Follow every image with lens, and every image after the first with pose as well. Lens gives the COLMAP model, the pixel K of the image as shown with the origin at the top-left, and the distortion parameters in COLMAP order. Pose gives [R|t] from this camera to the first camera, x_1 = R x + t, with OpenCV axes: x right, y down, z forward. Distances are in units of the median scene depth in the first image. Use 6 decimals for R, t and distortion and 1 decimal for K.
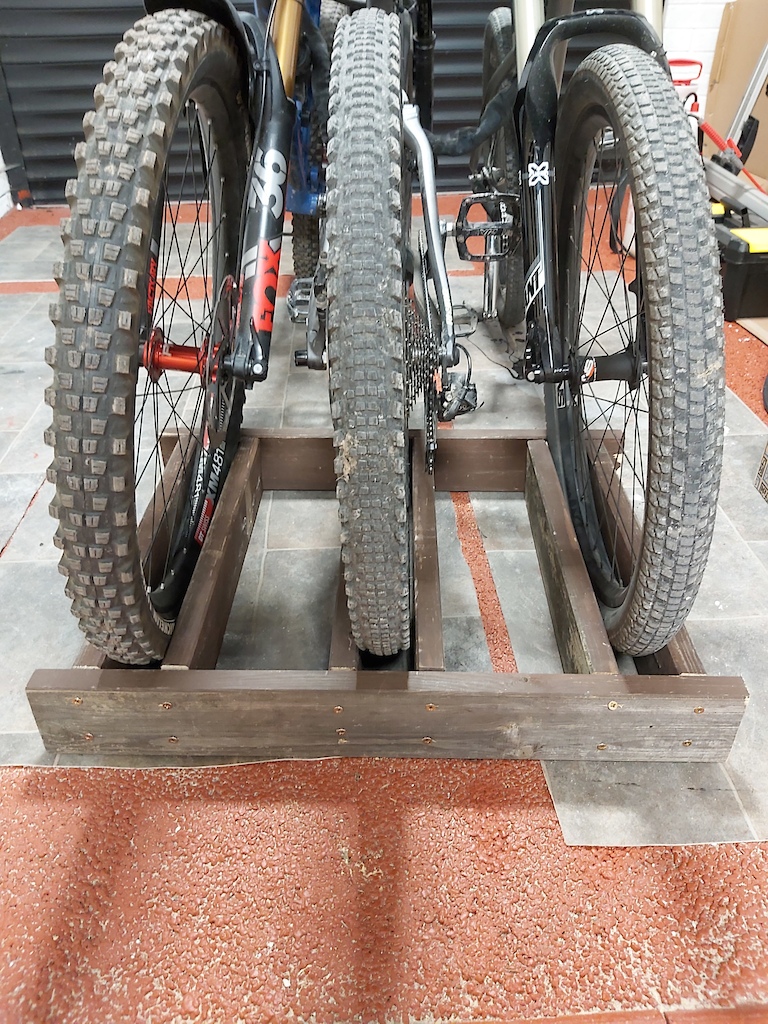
lens RADIAL K [[795.2, 0, 366.0], [0, 795.2, 511.7], [0, 0, 1]] dist [-0.002830, -0.005045]
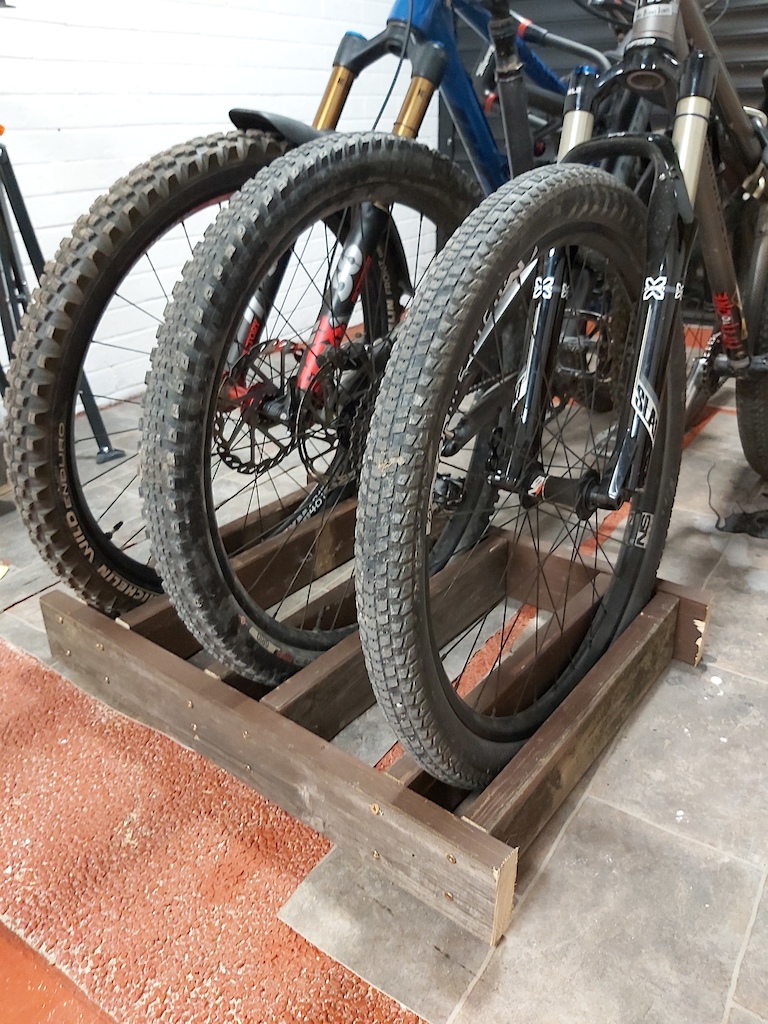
lens RADIAL K [[795.2, 0, 366.0], [0, 795.2, 511.7], [0, 0, 1]] dist [-0.002830, -0.005045]
pose [[0.799314, 0.265915, -0.538876, 0.698249], [-0.333345, 0.942345, -0.029439, -0.059031], [0.499979, 0.203163, 0.841871, 0.113337]]
